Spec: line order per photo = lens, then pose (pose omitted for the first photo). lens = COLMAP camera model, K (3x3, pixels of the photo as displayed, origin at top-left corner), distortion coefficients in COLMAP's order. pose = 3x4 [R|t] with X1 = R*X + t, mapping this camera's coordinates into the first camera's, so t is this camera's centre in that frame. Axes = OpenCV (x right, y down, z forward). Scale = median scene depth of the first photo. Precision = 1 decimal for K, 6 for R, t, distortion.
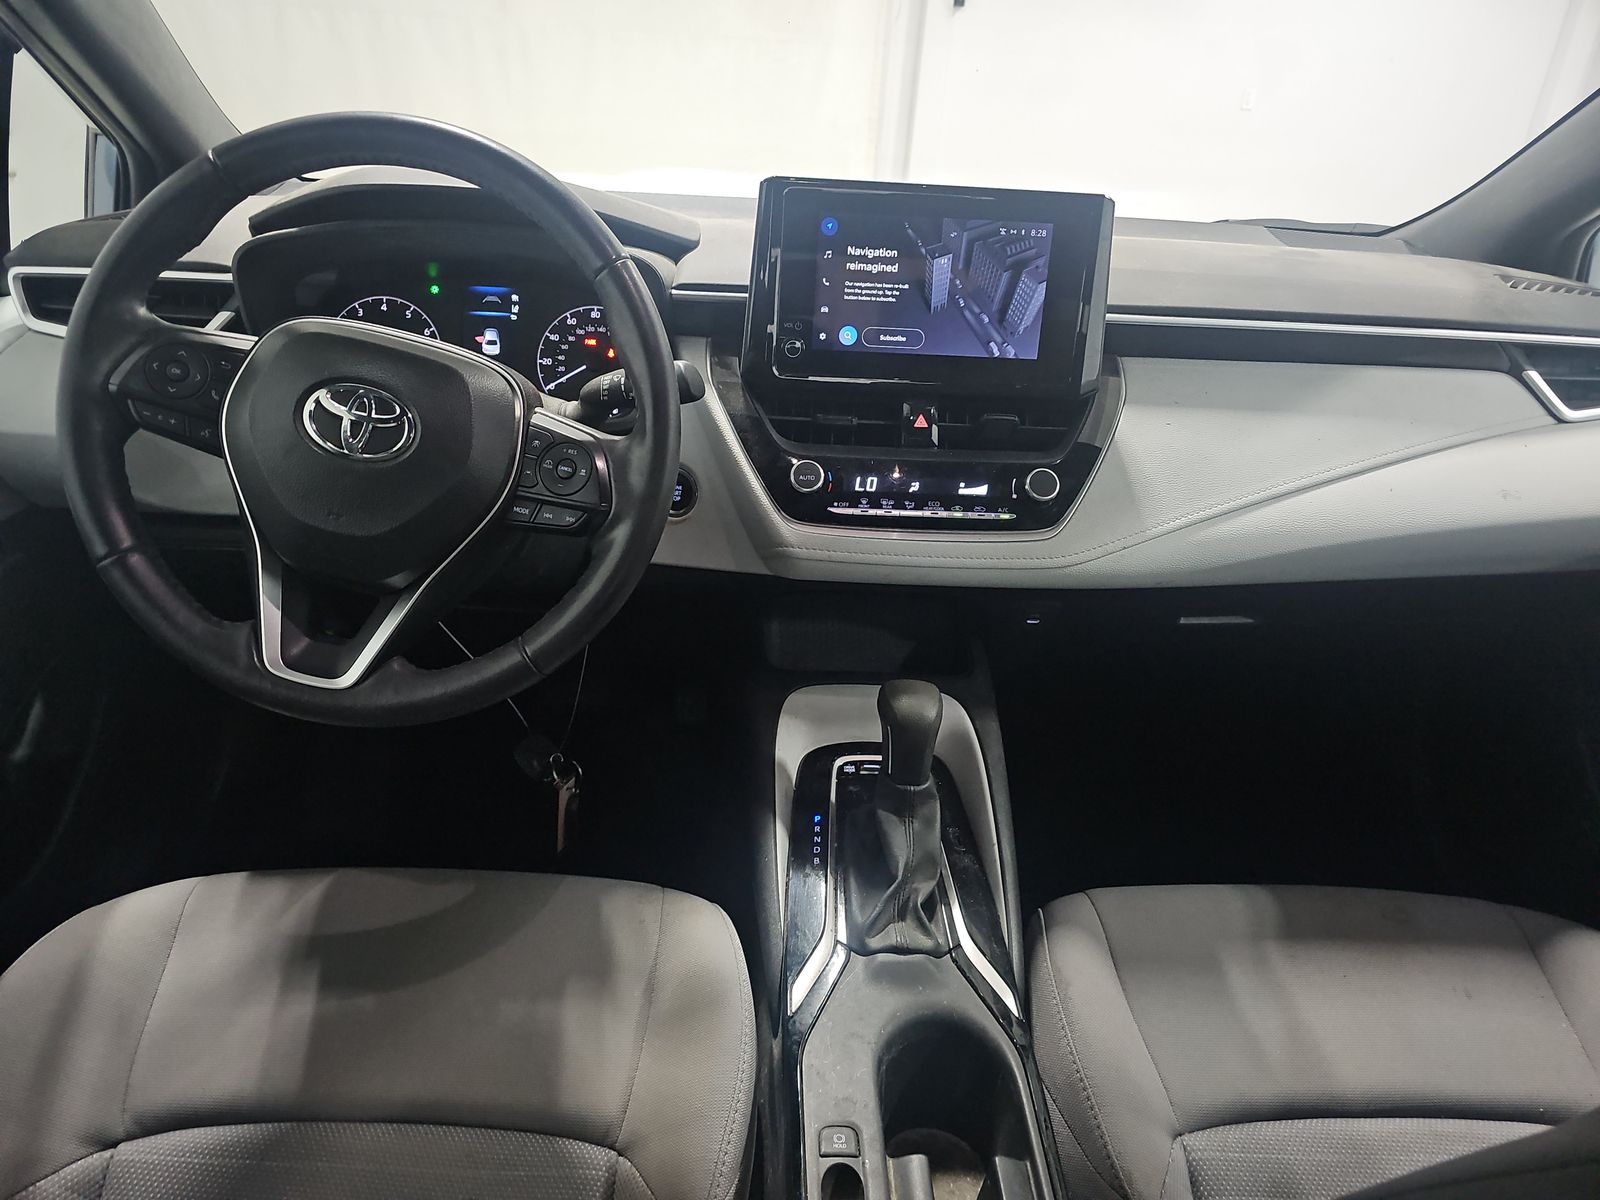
lens RADIAL K [[1077.3, 0, 800.0], [0, 1077.3, 600.0], [0, 0, 1]] dist [0.004635, -0.004705]
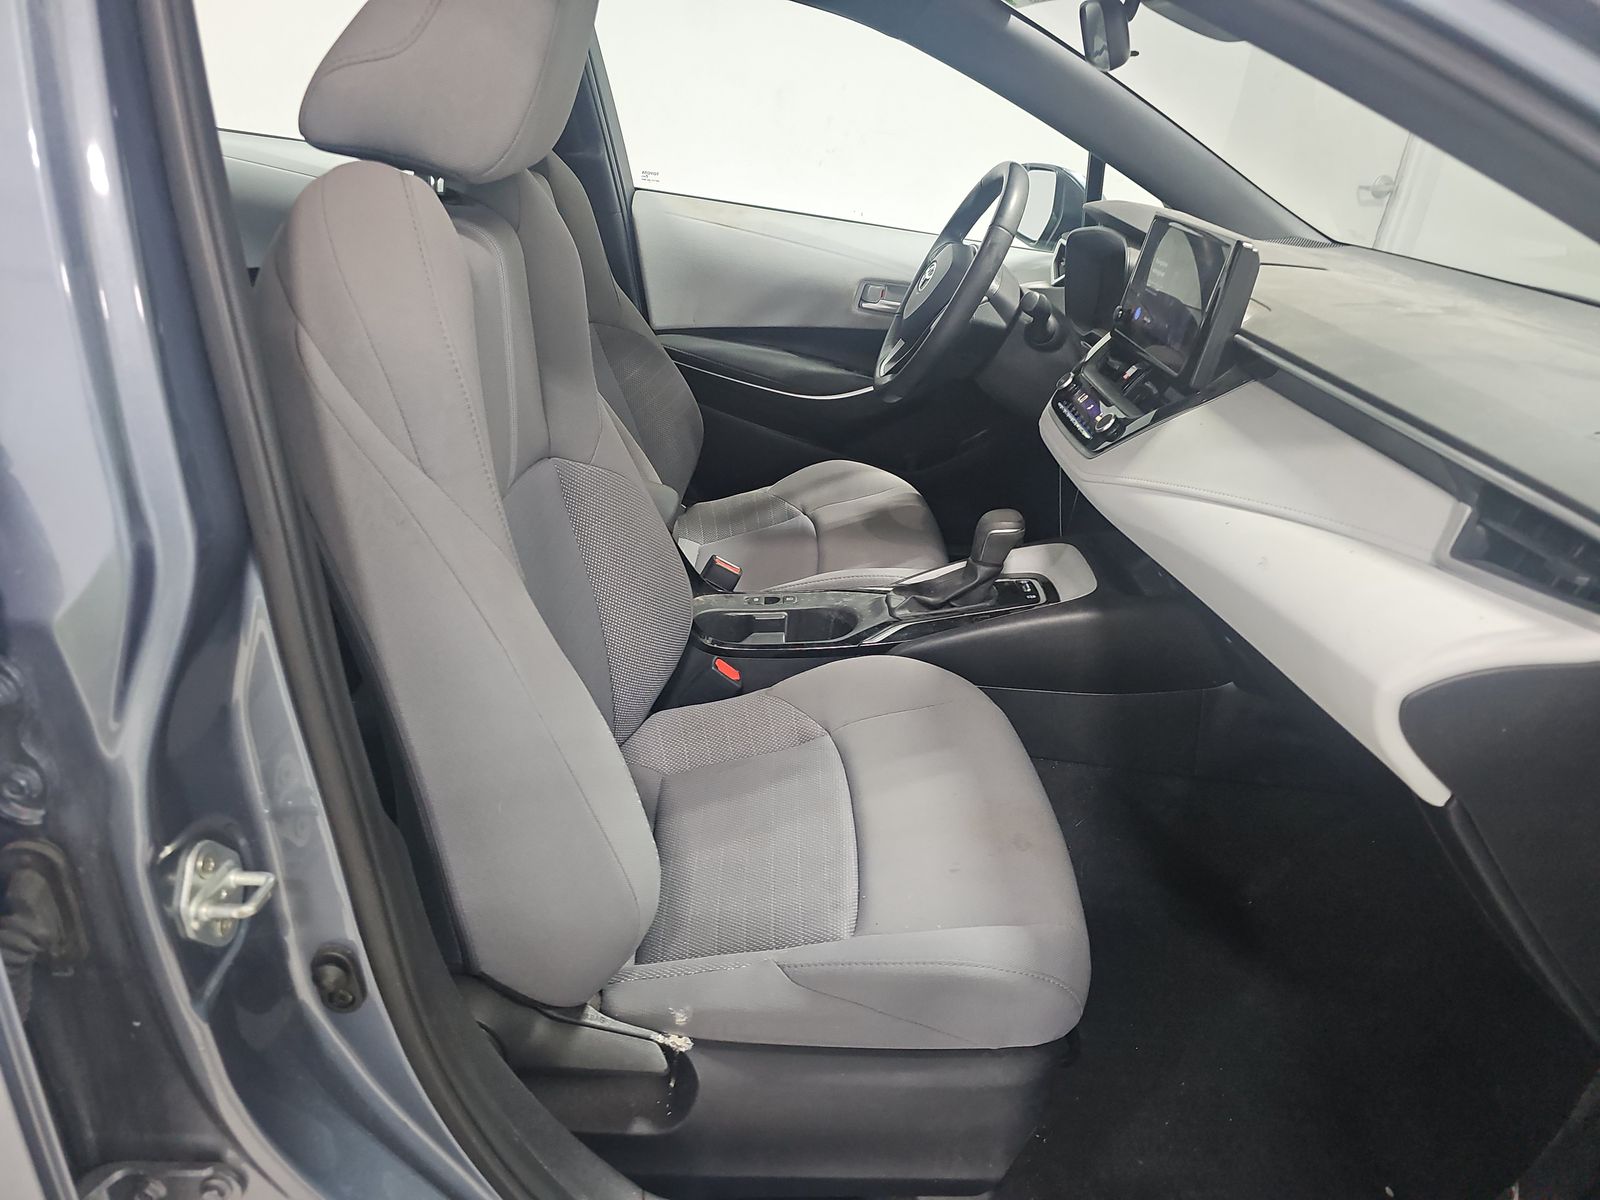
lens RADIAL K [[1077.3, 0, 800.0], [0, 1077.3, 600.0], [0, 0, 1]] dist [0.004635, -0.004705]
pose [[-0.024230, 0.375262, -0.926602, 1.628473], [-0.508142, 0.793587, 0.334680, -0.190586], [0.860932, 0.478955, 0.171458, 0.518246]]
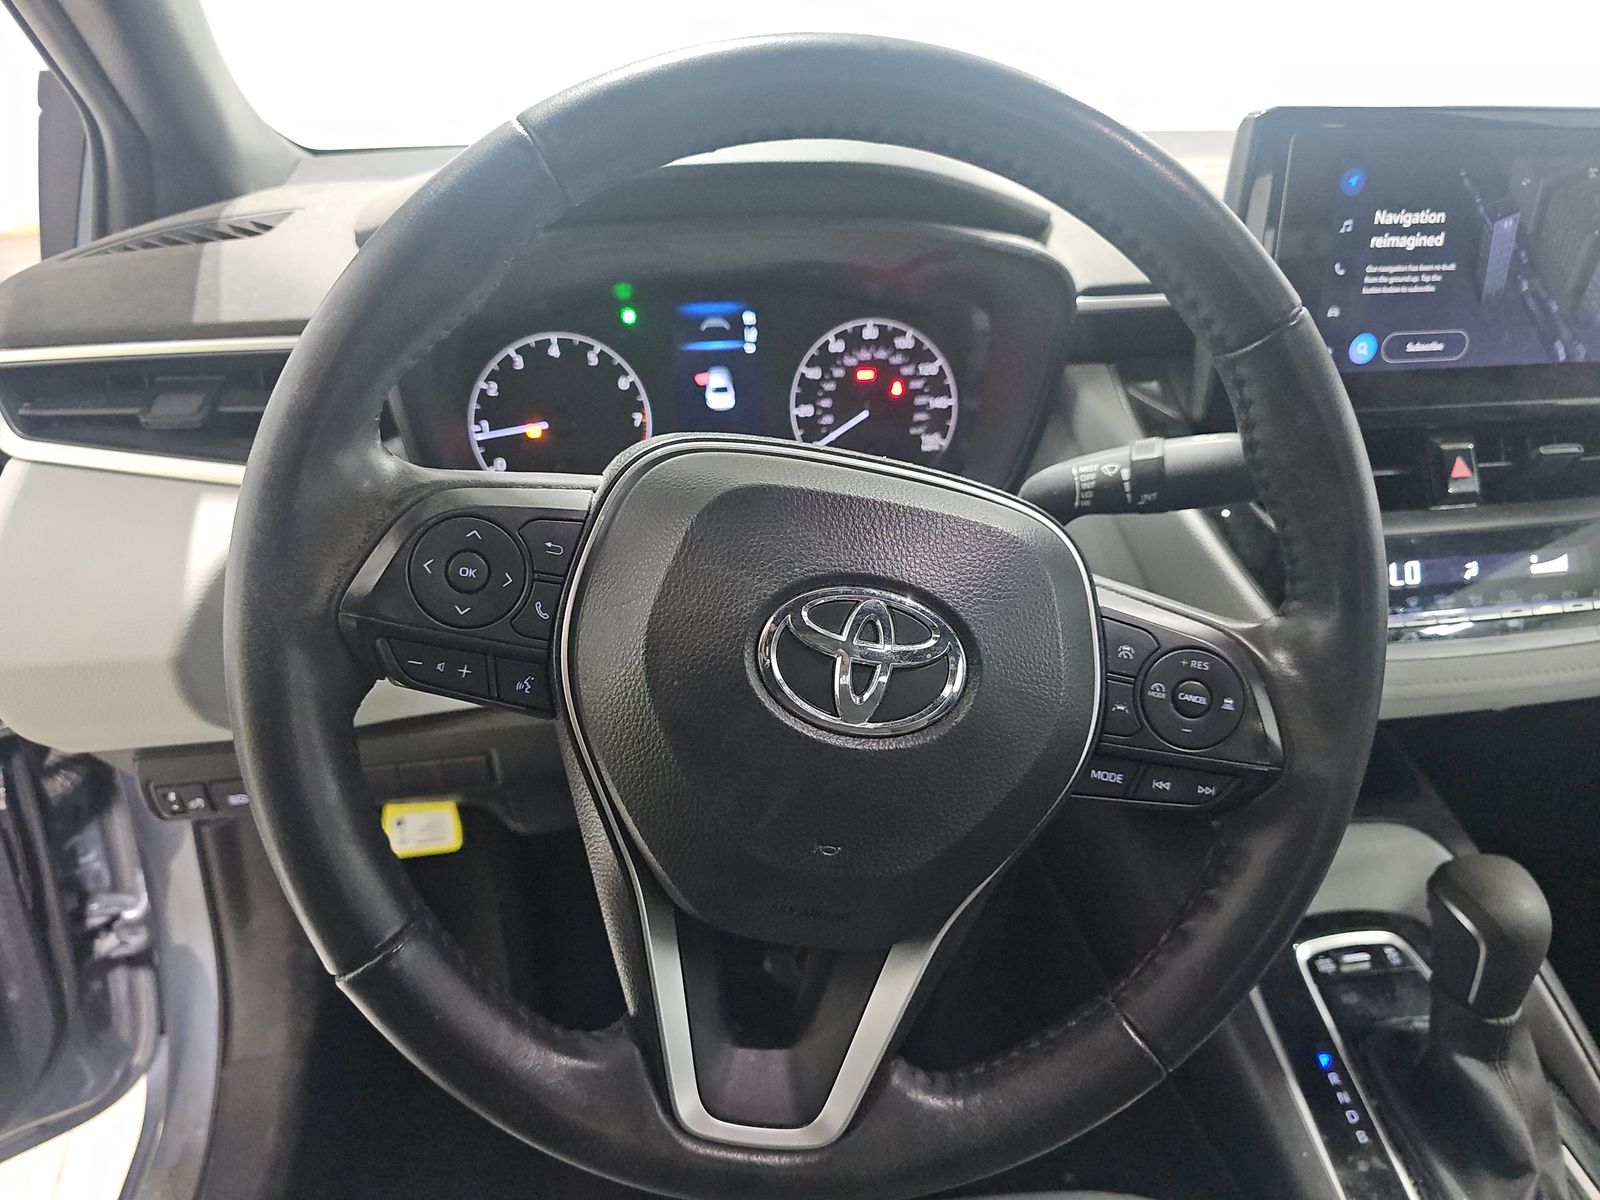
lens RADIAL K [[1070.1, 0, 695.2], [0, 1070.1, 560.5], [0, 0, 1]] dist [-0.008879, -0.005657]
pose [[0.988689, -0.108800, 0.103228, -0.391032], [0.104658, 0.993501, 0.044750, -0.172509], [-0.107426, -0.033440, 0.993651, 0.368193]]
